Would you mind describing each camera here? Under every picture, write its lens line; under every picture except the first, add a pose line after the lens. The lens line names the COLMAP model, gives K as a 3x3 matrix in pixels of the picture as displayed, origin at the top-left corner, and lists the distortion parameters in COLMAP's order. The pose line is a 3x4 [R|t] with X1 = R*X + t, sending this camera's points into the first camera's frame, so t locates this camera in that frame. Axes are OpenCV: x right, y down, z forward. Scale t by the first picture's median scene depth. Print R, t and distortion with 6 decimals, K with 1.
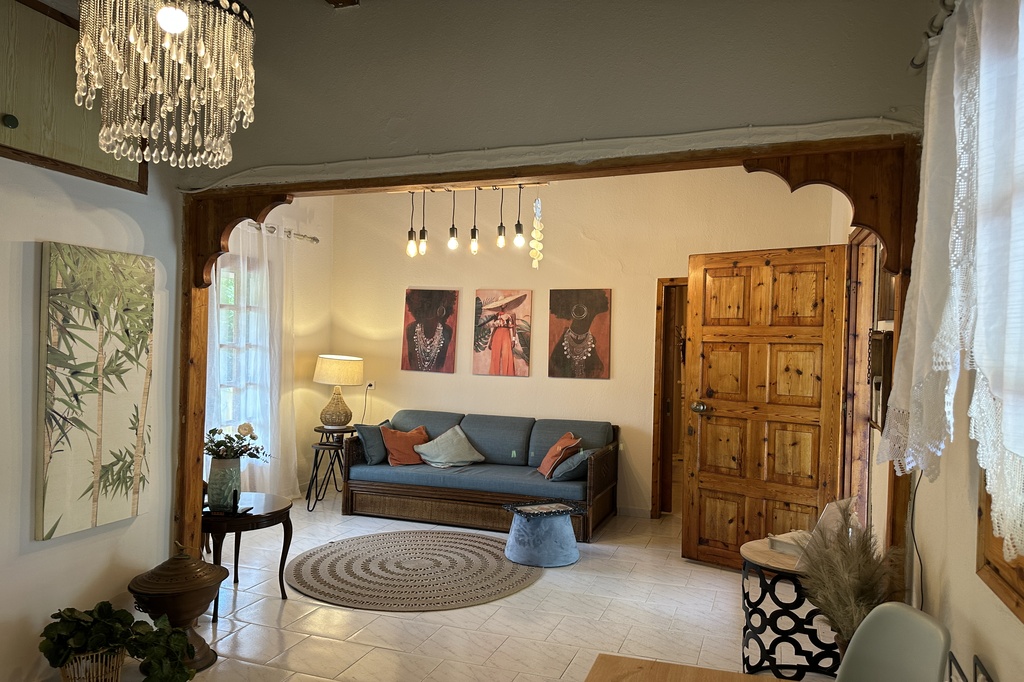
lens RADIAL K [[715.6, 0, 513.7], [0, 715.6, 341.6], [0, 0, 1]] dist [0.083642, -0.109352]
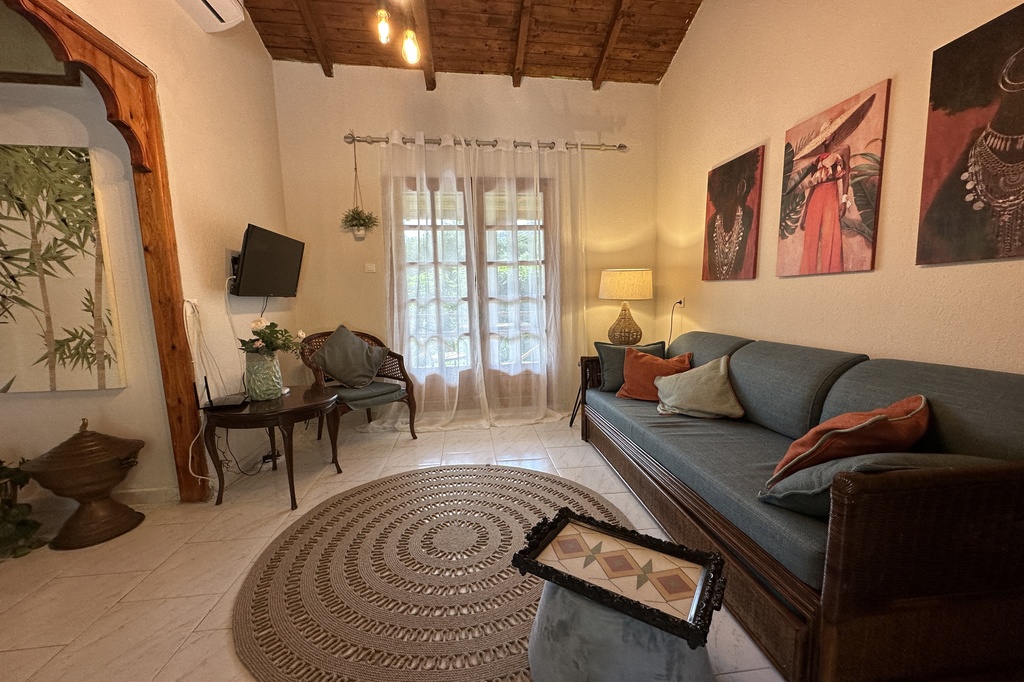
lens RADIAL K [[407.4, 0, 511.4], [0, 407.4, 347.6], [0, 0, 1]] dist [-0.002043, 0.001201]
pose [[0.442611, 0.073463, -0.893699, 0.165851], [0.028188, 0.995006, 0.095751, 0.068760], [0.896271, -0.067573, 0.438330, 0.667374]]
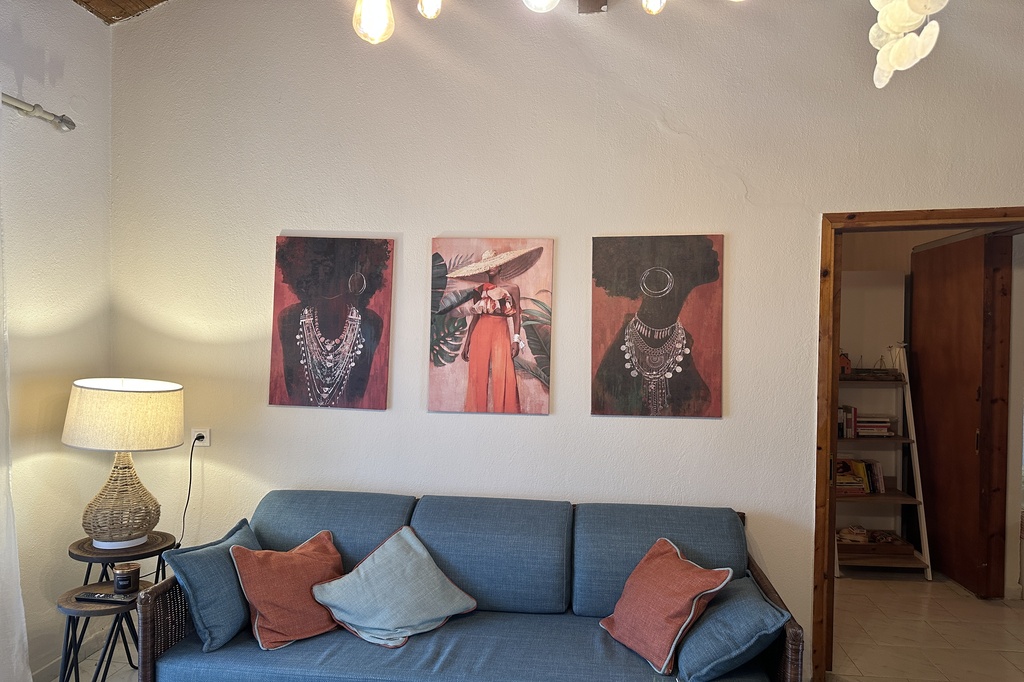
lens RADIAL K [[715.6, 0, 512.4], [0, 715.6, 337.4], [0, 0, 1]] dist [0.083642, -0.109352]
pose [[0.974443, -0.017648, 0.223941, -0.114802], [0.012583, 0.999632, 0.024027, -0.016577], [-0.224283, -0.020595, 0.974306, 0.534571]]
